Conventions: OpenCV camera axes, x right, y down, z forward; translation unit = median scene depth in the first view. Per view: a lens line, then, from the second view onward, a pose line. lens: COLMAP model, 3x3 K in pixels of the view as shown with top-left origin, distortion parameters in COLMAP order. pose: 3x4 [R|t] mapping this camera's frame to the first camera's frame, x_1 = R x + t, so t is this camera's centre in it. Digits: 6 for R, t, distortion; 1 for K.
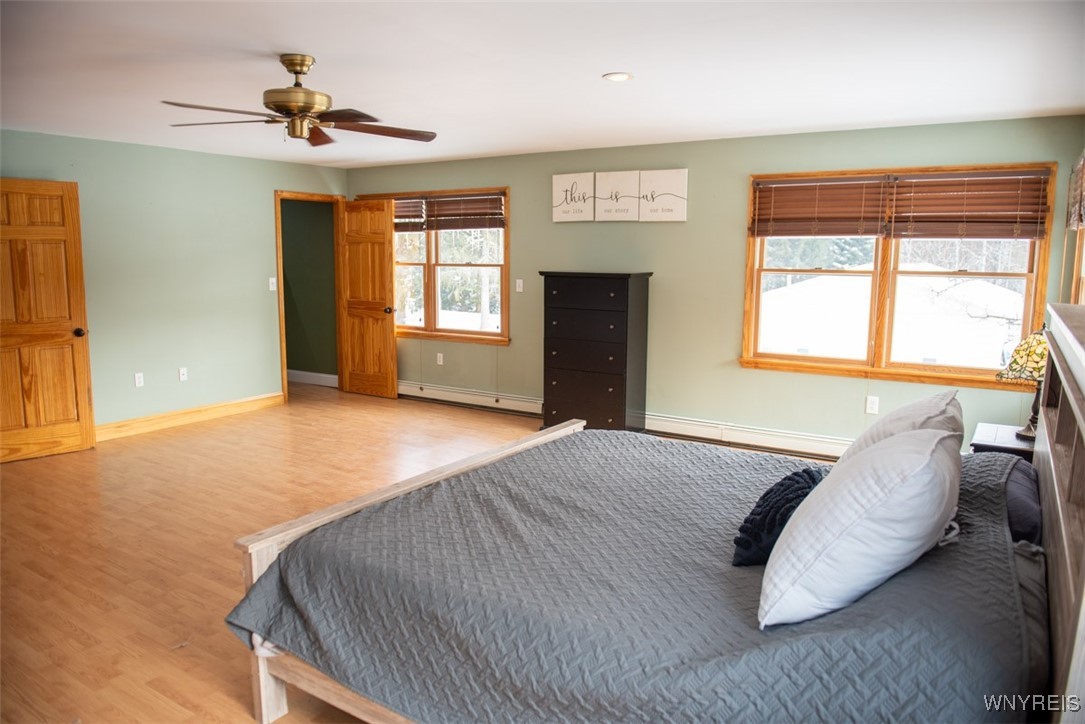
lens RADIAL K [[735.6, 0, 549.4], [0, 735.6, 361.3], [0, 0, 1]] dist [-0.044607, -0.007593]
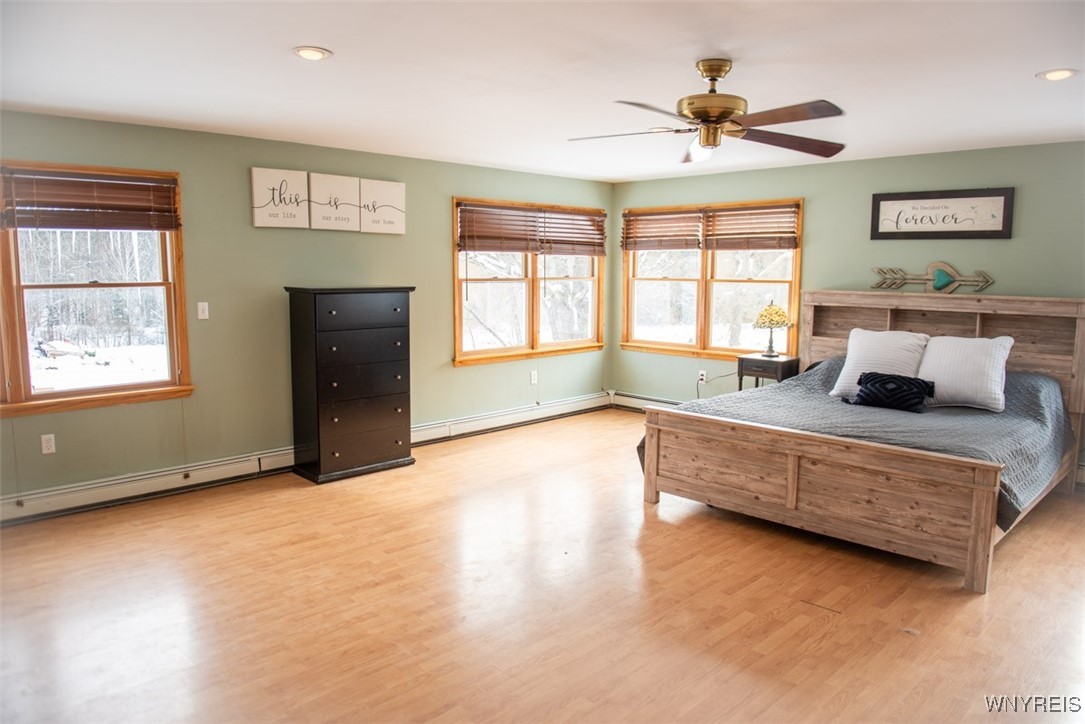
lens RADIAL K [[735.6, 0, 549.9], [0, 735.6, 361.5], [0, 0, 1]] dist [-0.044607, -0.007593]
pose [[0.221756, -0.128637, 0.966580, -0.776769], [0.135426, 0.985717, 0.100113, -0.091405], [-0.965652, 0.108700, 0.236010, 0.582424]]
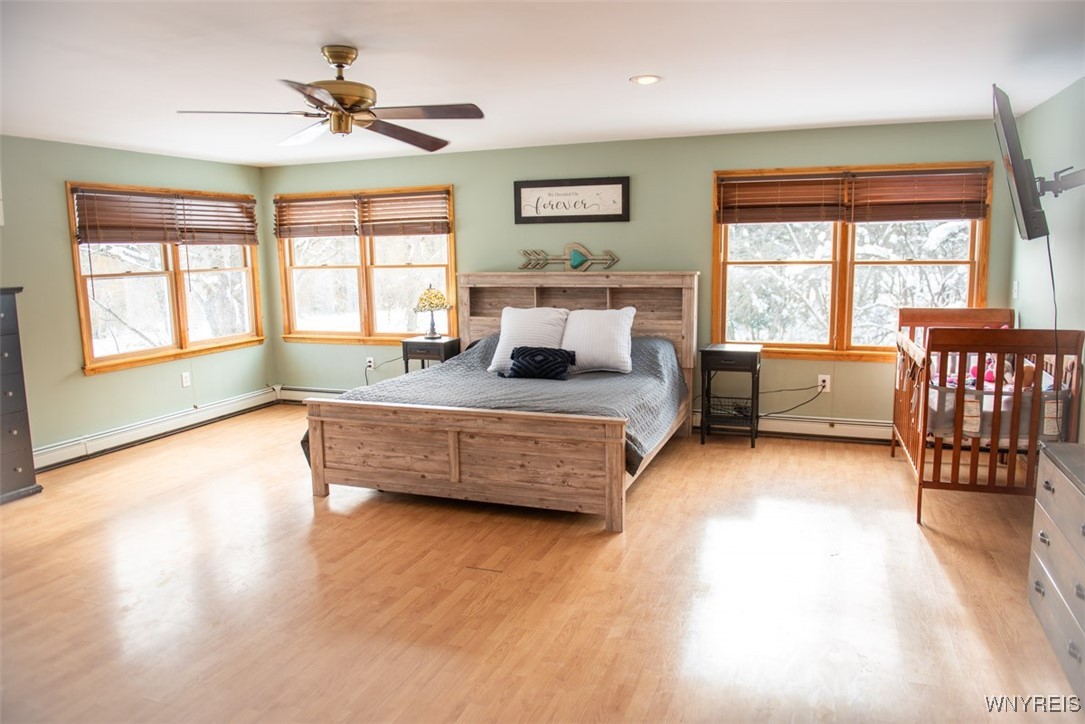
lens RADIAL K [[735.6, 0, 531.2], [0, 735.6, 362.1], [0, 0, 1]] dist [-0.044607, -0.007593]
pose [[-0.200392, -0.148229, 0.968437, -0.777427], [0.155523, 0.971141, 0.180824, -0.091184], [-0.967293, 0.186850, -0.171556, 0.580026]]
